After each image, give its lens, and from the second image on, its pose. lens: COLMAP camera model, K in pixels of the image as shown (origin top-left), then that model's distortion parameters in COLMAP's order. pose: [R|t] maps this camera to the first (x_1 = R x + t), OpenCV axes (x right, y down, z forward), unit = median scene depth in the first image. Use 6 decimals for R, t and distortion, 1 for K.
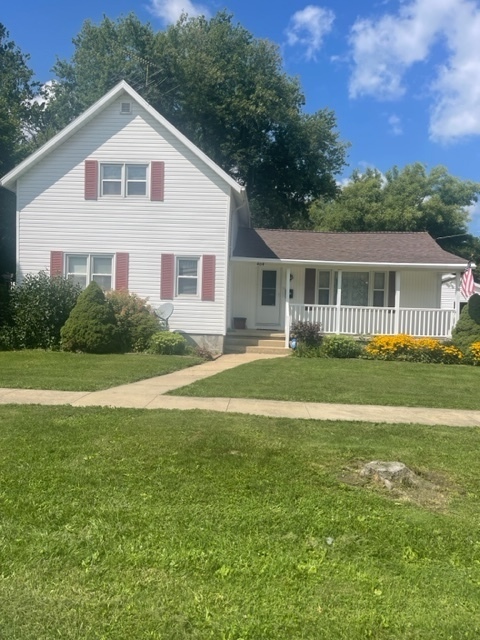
lens RADIAL K [[486.7, 0, 237.8], [0, 486.7, 322.1], [0, 0, 1]] dist [0.073706, -0.096919]
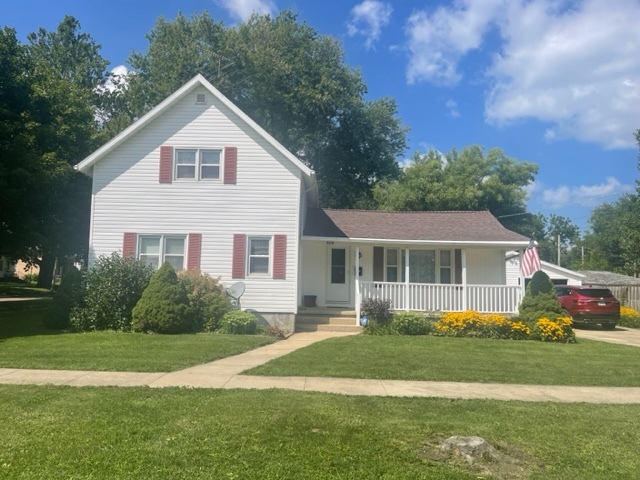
lens RADIAL K [[486.7, 0, 314.9], [0, 486.7, 243.9], [0, 0, 1]] dist [0.073706, -0.096919]
pose [[0.999685, -0.009291, 0.023336, -0.010011], [0.011897, 0.993389, -0.114180, -0.000526], [-0.022121, 0.114422, 0.993186, -0.018263]]
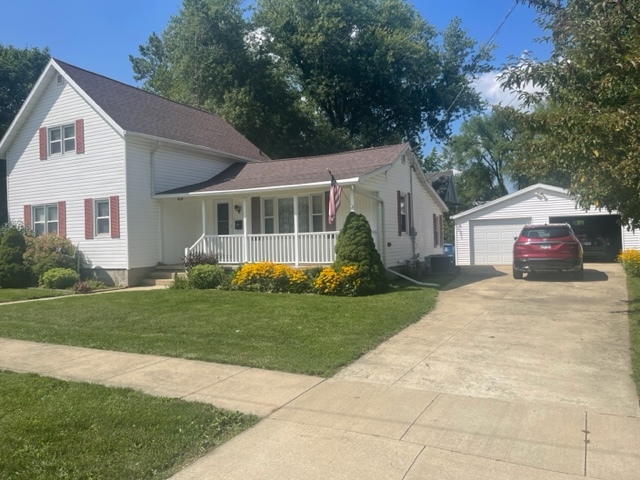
lens RADIAL K [[486.7, 0, 320.4], [0, 486.7, 238.2], [0, 0, 1]] dist [0.073706, -0.096919]
pose [[0.906279, -0.059748, -0.418436, 0.804879], [0.044759, 0.997959, -0.045555, 0.026198], [0.420303, 0.022557, 0.907103, 0.197082]]
